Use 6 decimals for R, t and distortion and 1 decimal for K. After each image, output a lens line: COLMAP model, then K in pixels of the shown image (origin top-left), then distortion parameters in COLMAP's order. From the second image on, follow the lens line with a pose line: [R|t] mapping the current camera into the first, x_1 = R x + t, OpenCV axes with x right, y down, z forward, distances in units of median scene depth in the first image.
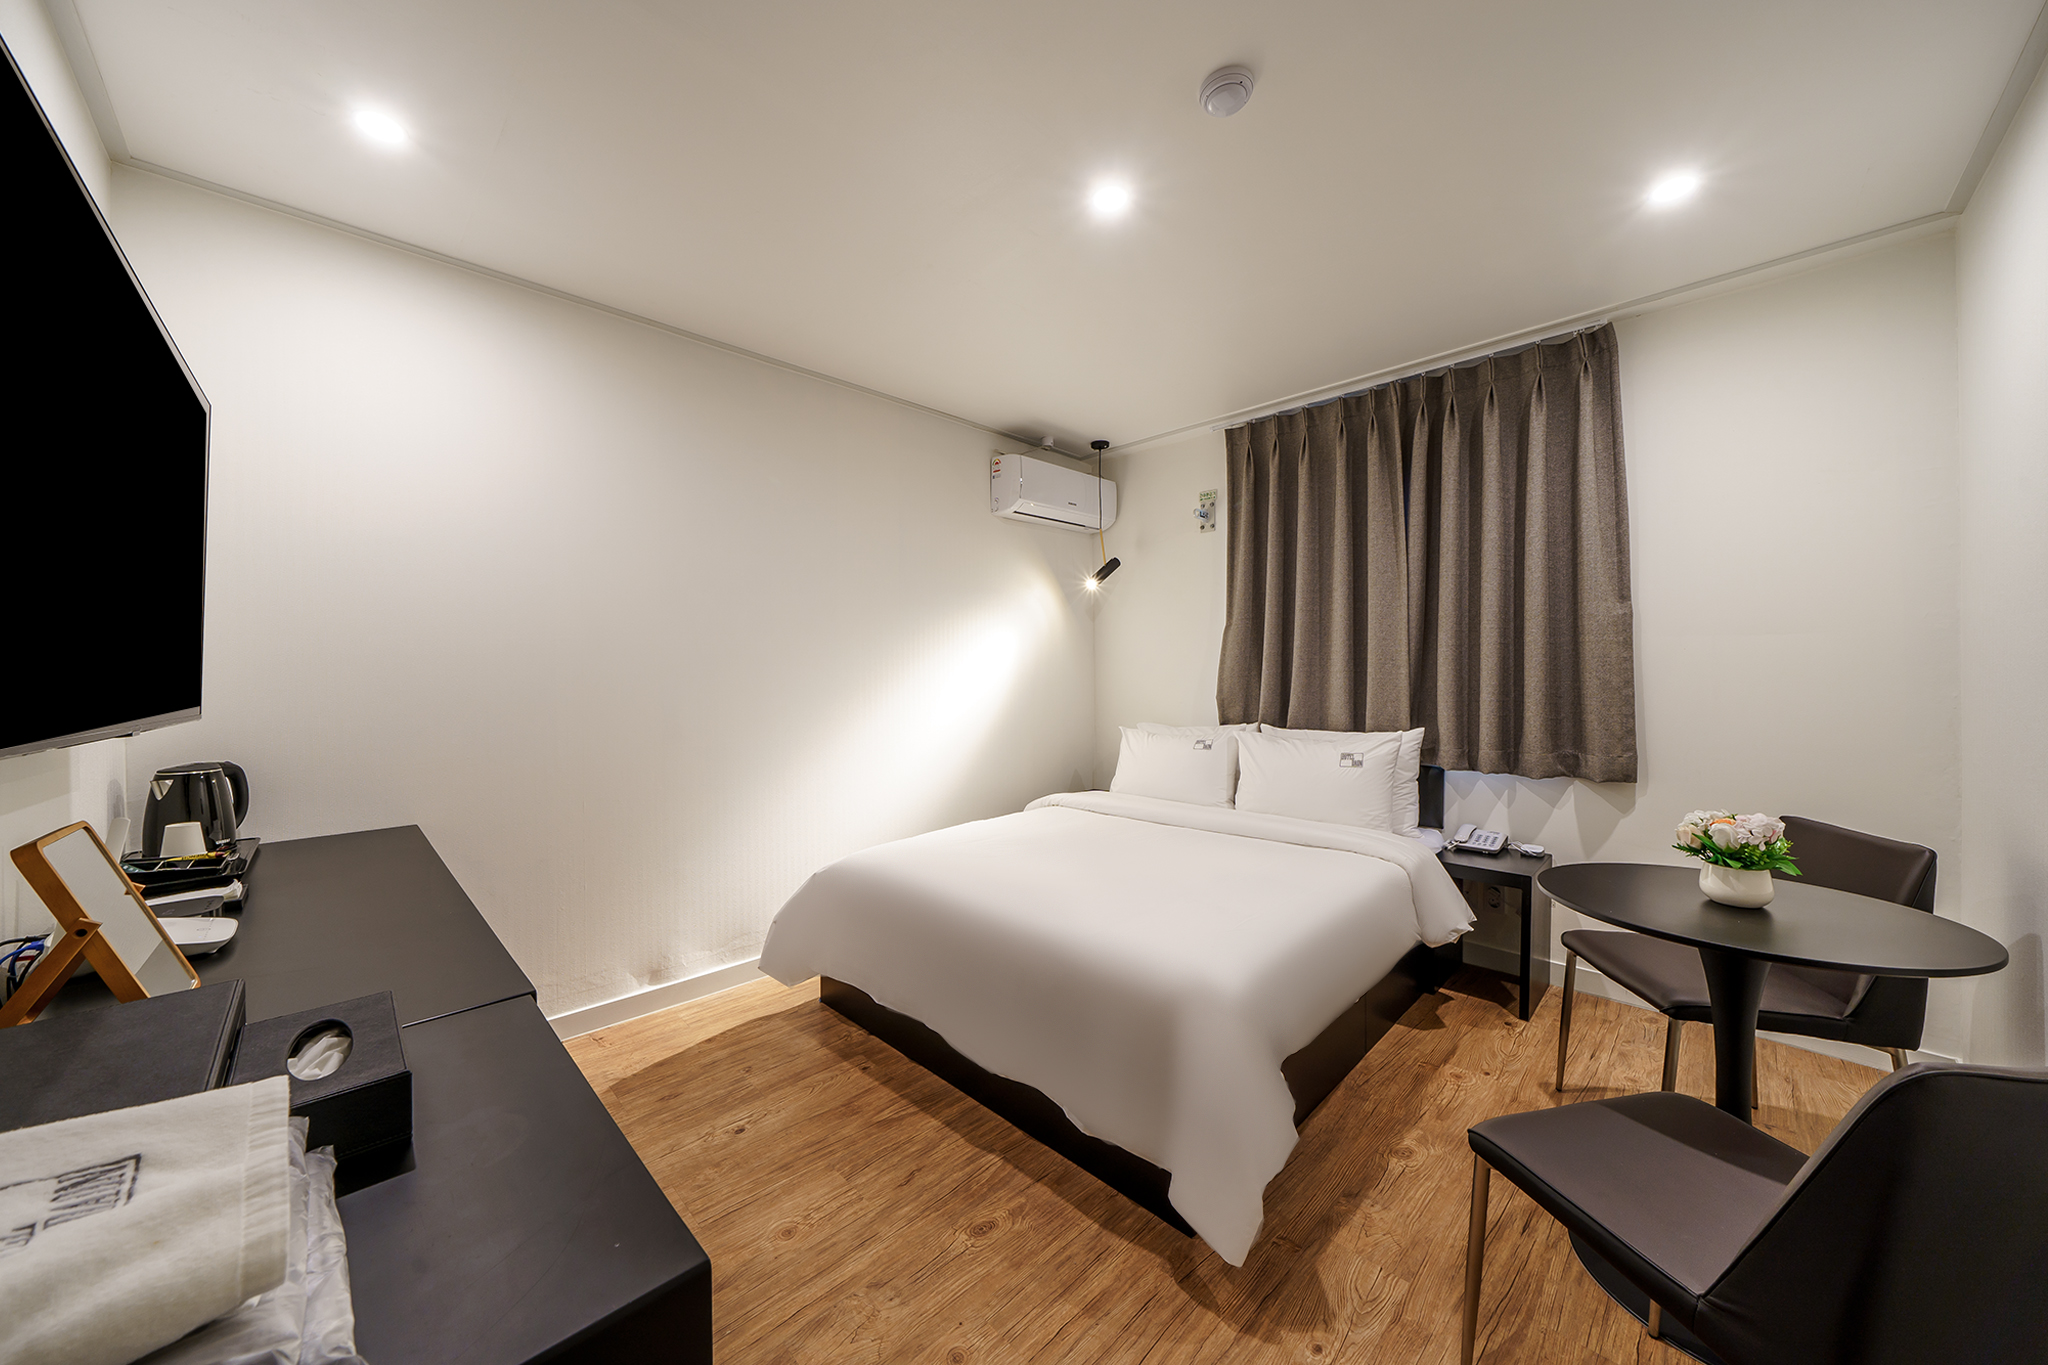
lens RADIAL K [[700.0, 0, 1011.2], [0, 700.0, 684.1], [0, 0, 1]] dist [0.000660, 0.000051]
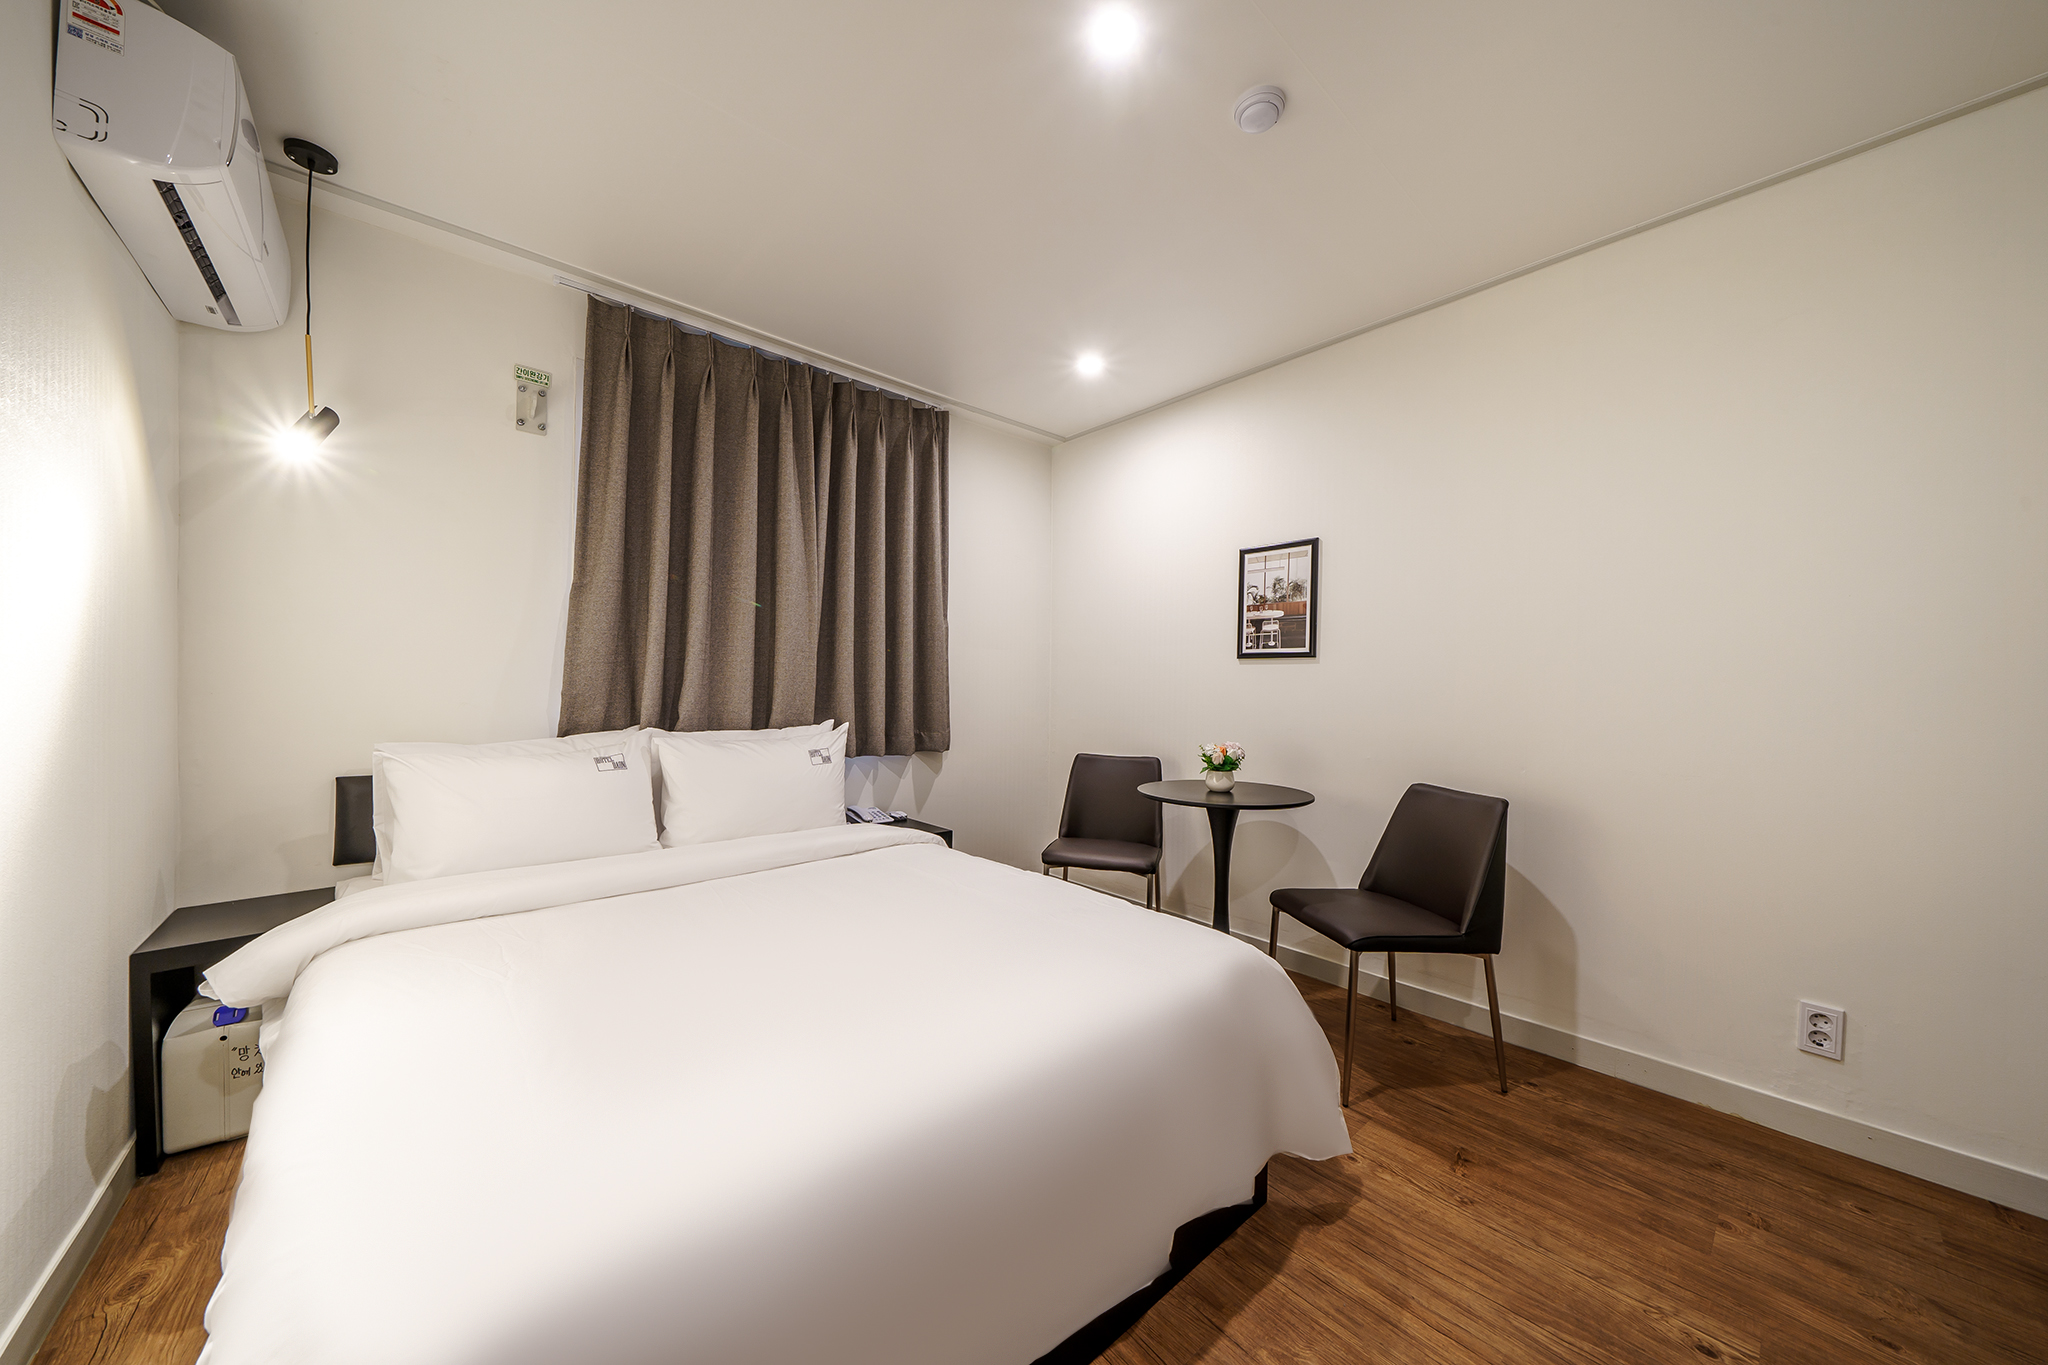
lens RADIAL K [[700.0, 0, 1011.2], [0, 700.0, 684.1], [0, 0, 1]] dist [0.000660, 0.000051]
pose [[0.065955, 0.011576, 0.997755, -0.390530], [0.000796, 0.999932, -0.011654, 0.022145], [-0.997822, 0.001563, 0.065941, 0.637880]]
